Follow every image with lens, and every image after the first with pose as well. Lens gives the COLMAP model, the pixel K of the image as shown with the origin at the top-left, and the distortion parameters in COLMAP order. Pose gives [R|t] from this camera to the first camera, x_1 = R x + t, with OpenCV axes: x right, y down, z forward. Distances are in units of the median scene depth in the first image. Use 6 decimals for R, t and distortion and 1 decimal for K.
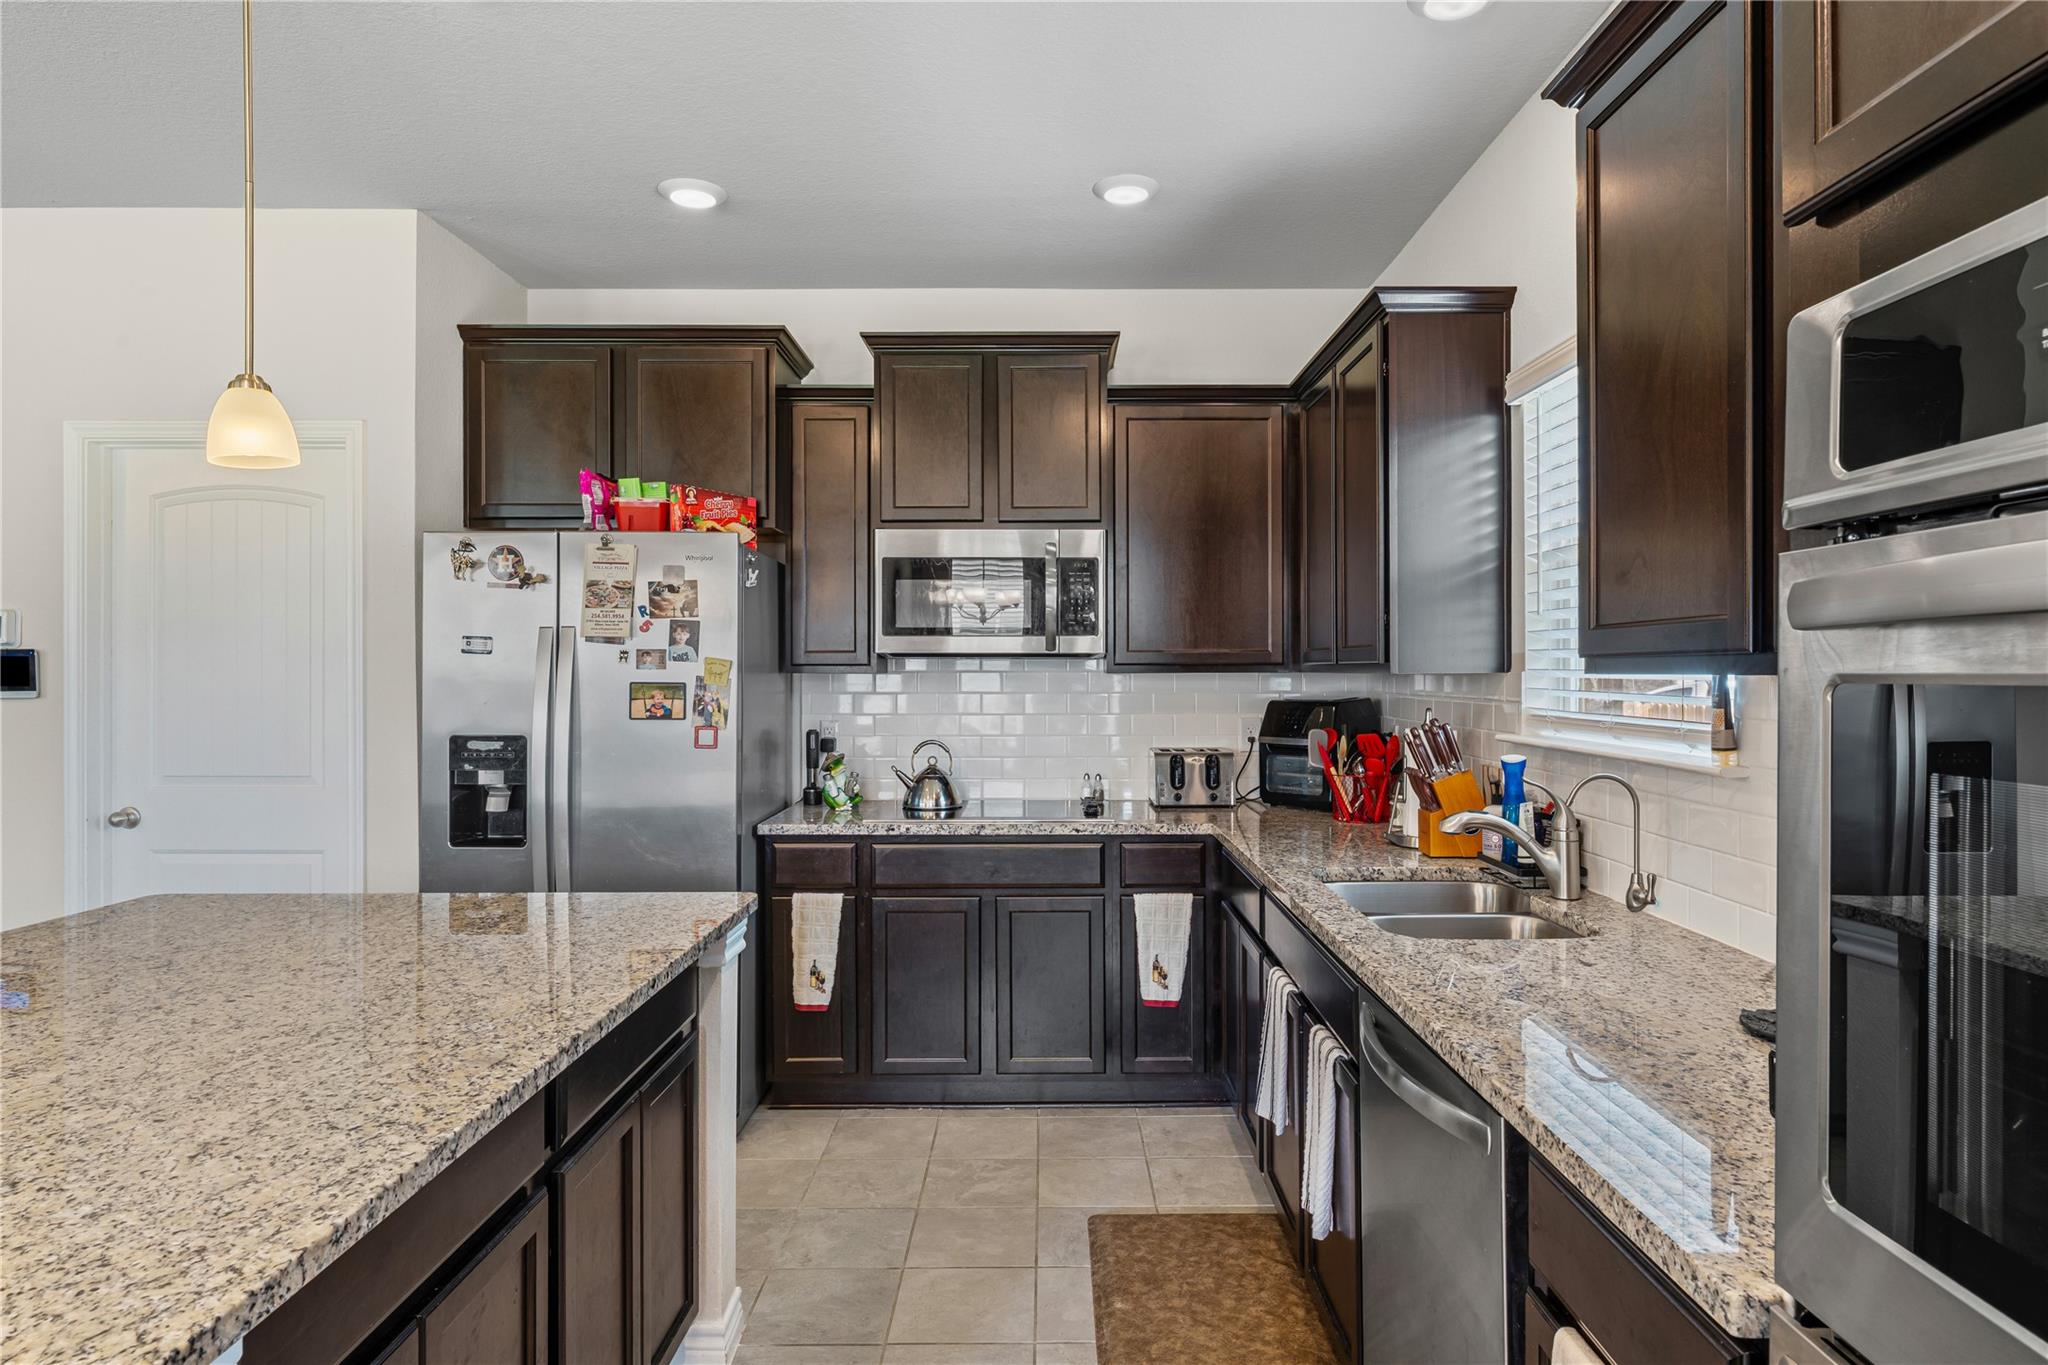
lens RADIAL K [[1198.1, 0, 1038.2], [0, 1198.1, 675.0], [0, 0, 1]] dist [0.004103, -0.001568]
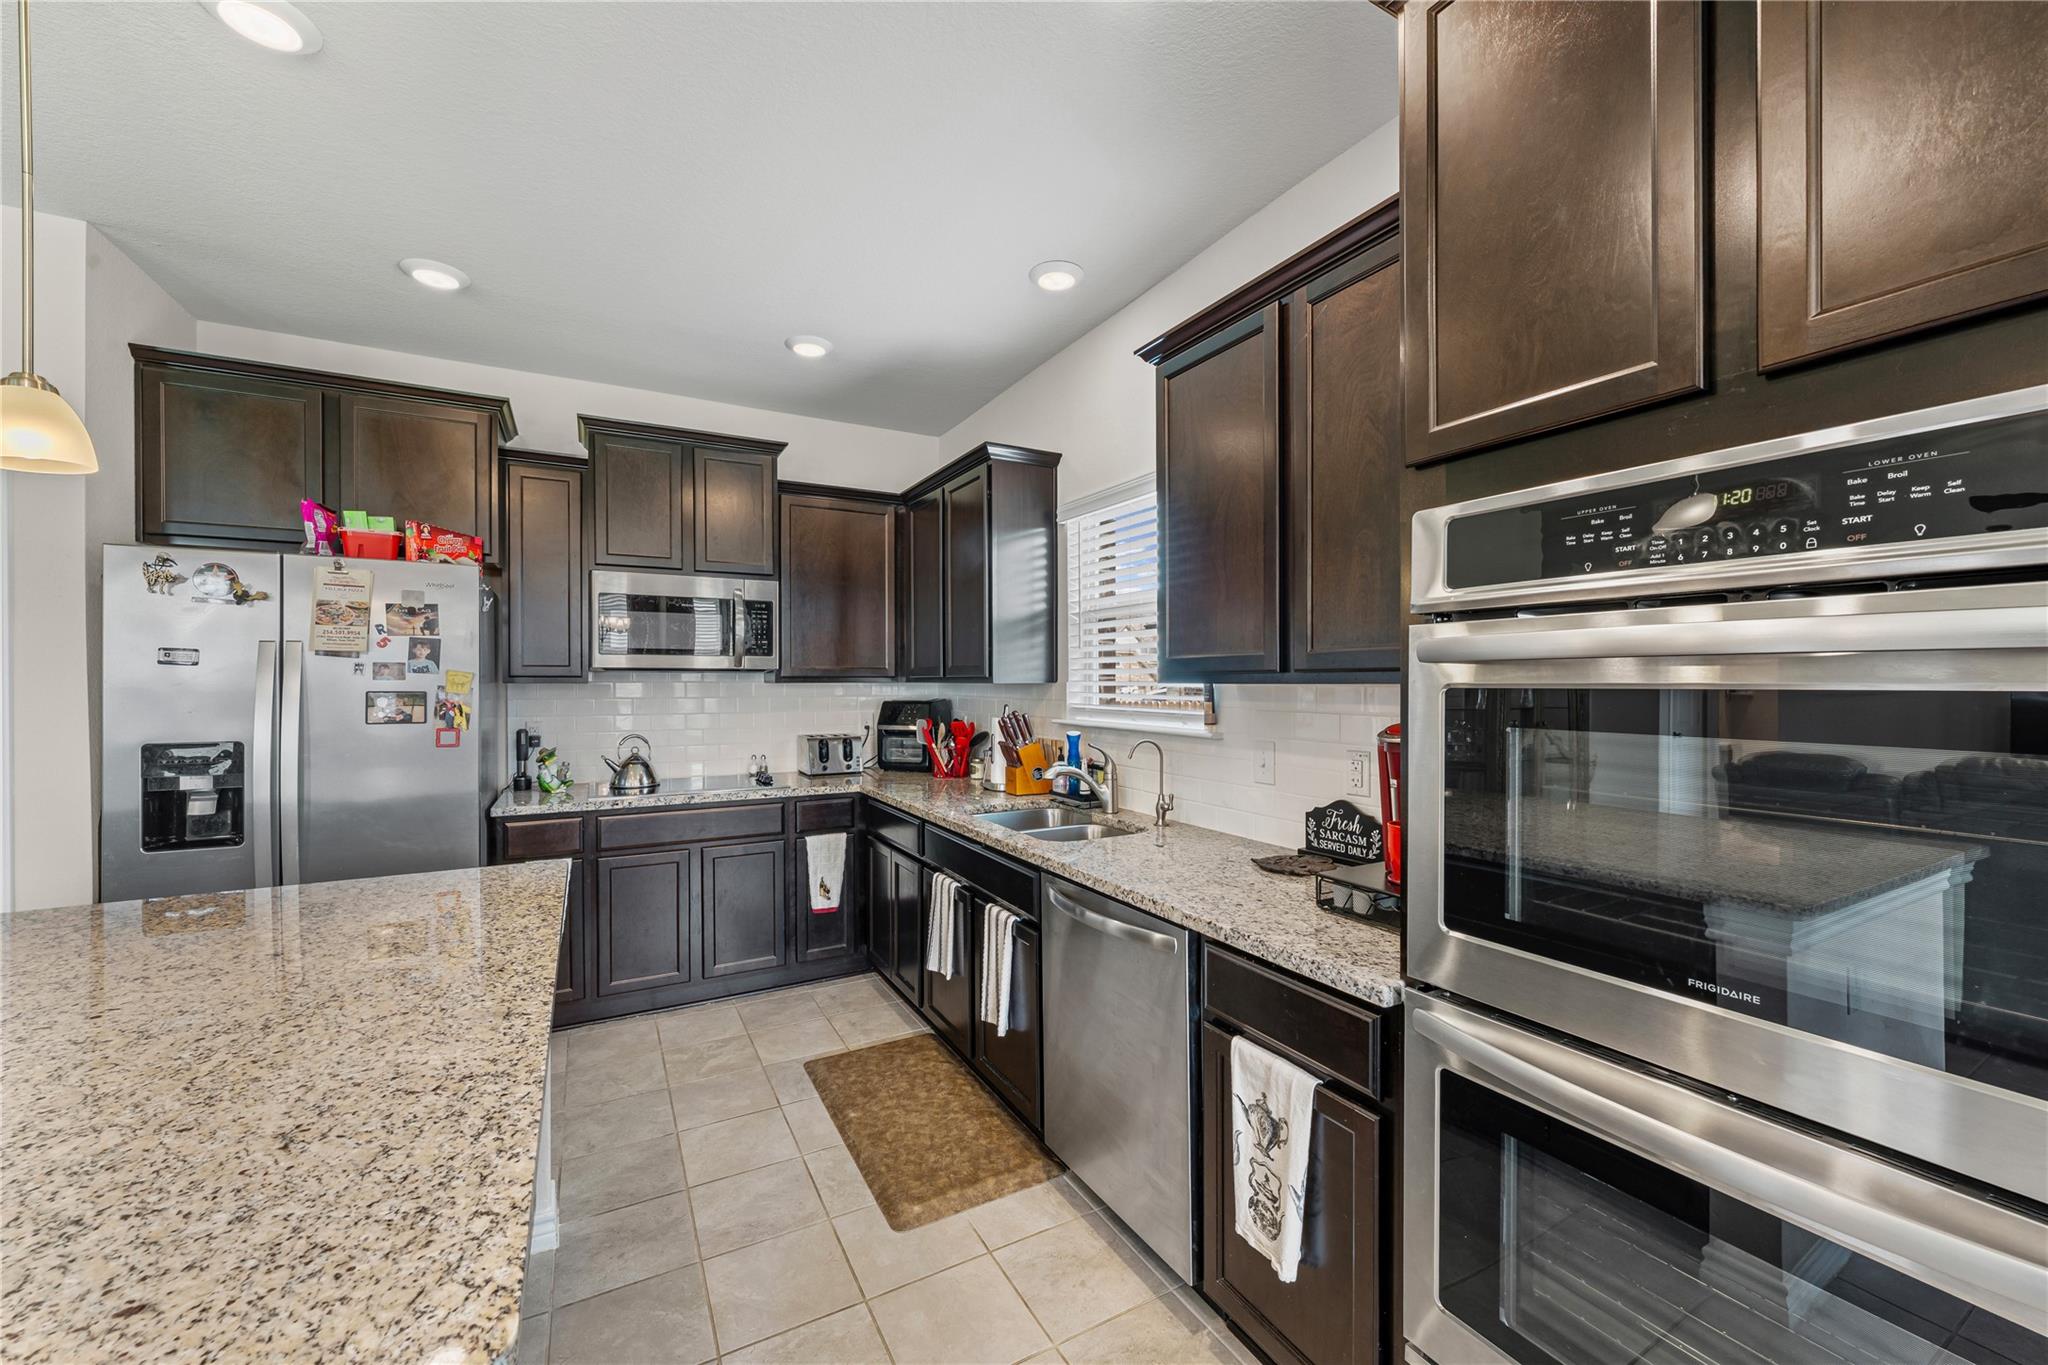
lens RADIAL K [[806.8, 0, 1035.7], [0, 806.8, 685.5], [0, 0, 1]] dist [-0.001772, 0.000197]
pose [[0.872487, -0.002158, 0.488632, -0.160053], [0.001331, 0.999997, 0.002040, -0.000182], [-0.488635, -0.001130, 0.872488, 0.024039]]
